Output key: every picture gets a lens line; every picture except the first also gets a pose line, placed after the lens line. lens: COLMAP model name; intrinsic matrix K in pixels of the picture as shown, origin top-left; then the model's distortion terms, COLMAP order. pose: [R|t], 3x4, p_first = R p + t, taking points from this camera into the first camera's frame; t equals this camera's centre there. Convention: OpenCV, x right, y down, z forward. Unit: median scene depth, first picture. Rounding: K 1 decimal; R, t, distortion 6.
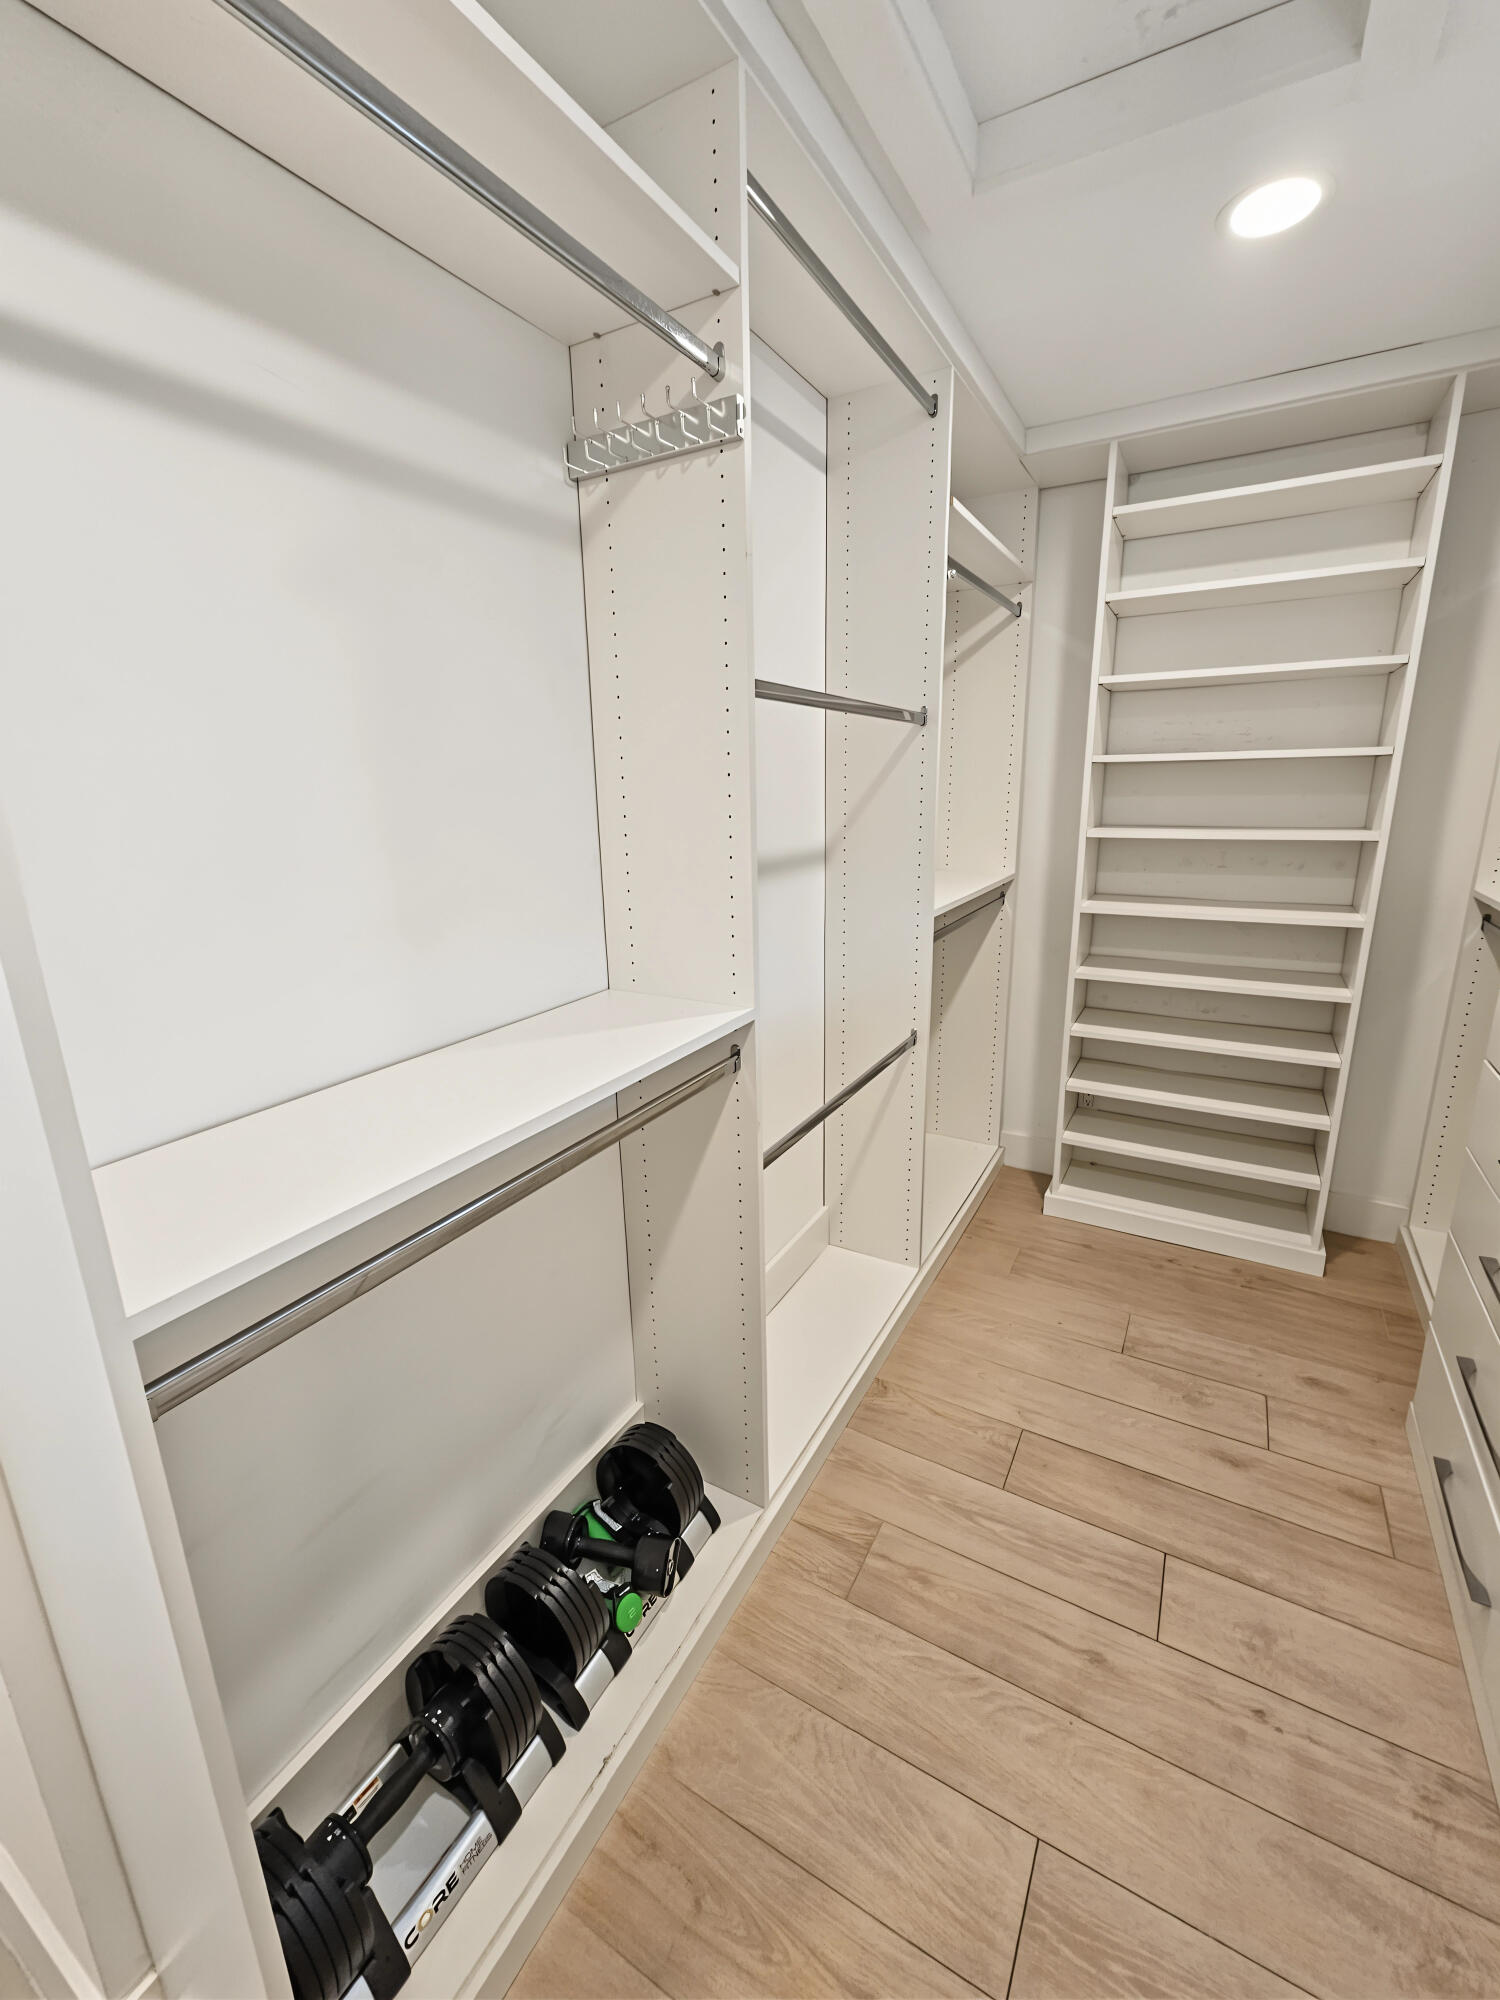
lens RADIAL K [[820.2, 0, 753.5], [0, 820.2, 996.1], [0, 0, 1]] dist [-0.001027, -0.000327]
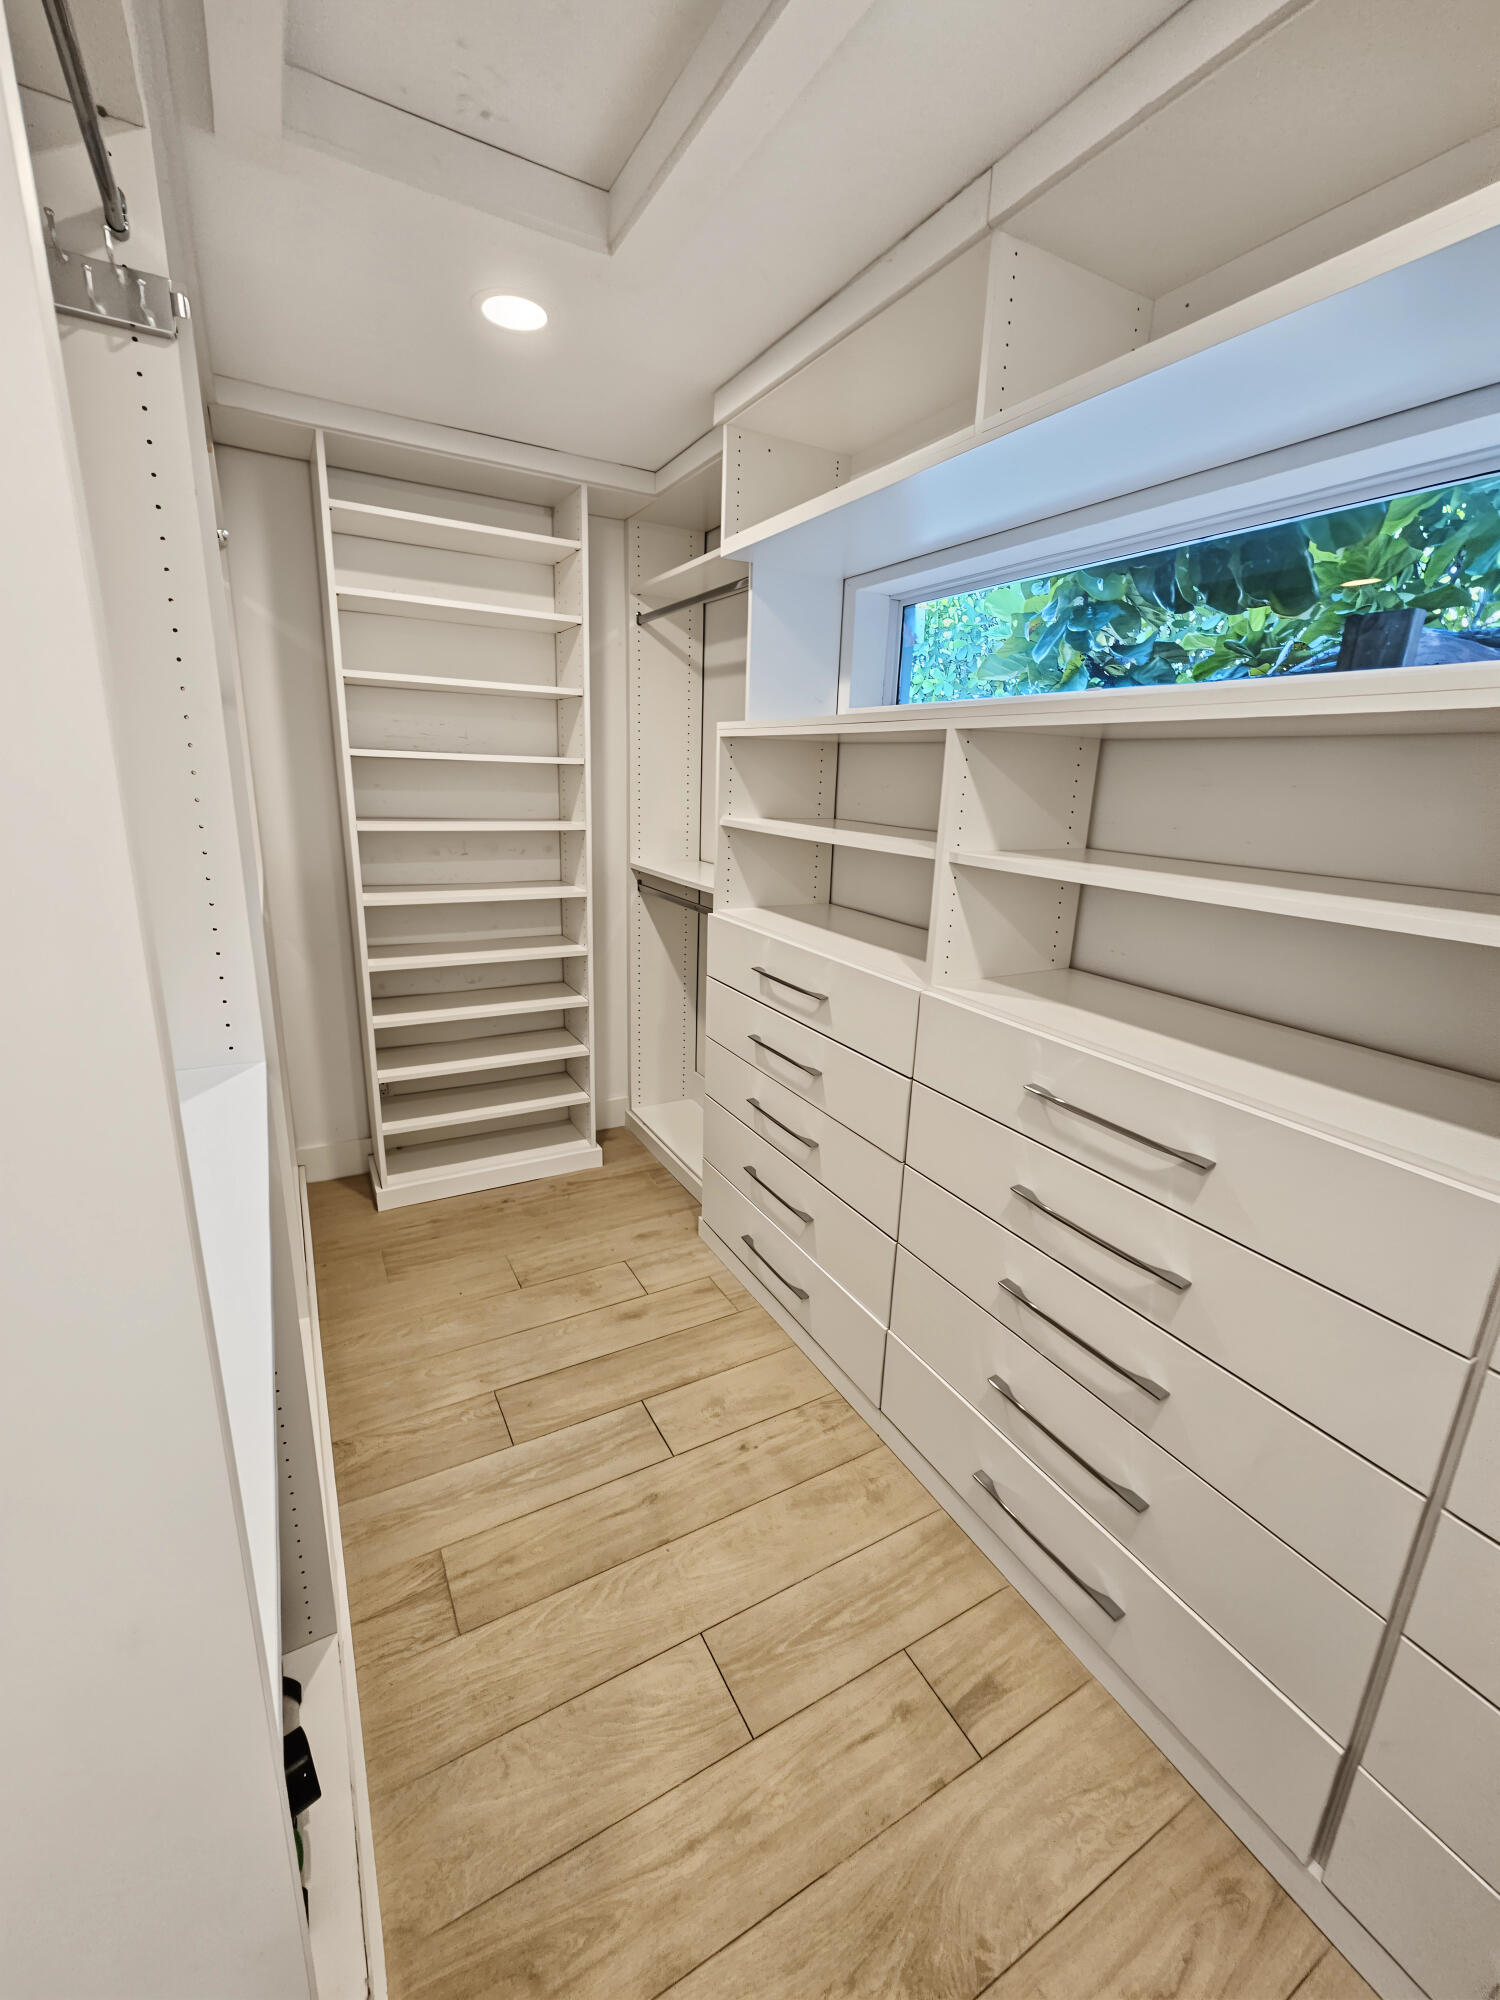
lens RADIAL K [[822.3, 0, 743.5], [0, 822.3, 1001.3], [0, 0, 1]] dist [-0.001524, 0.000243]
pose [[0.522415, -0.193214, 0.830513, -0.302190], [0.172216, 0.977826, 0.119157, -0.040154], [-0.835120, 0.080778, 0.544105, 0.111055]]
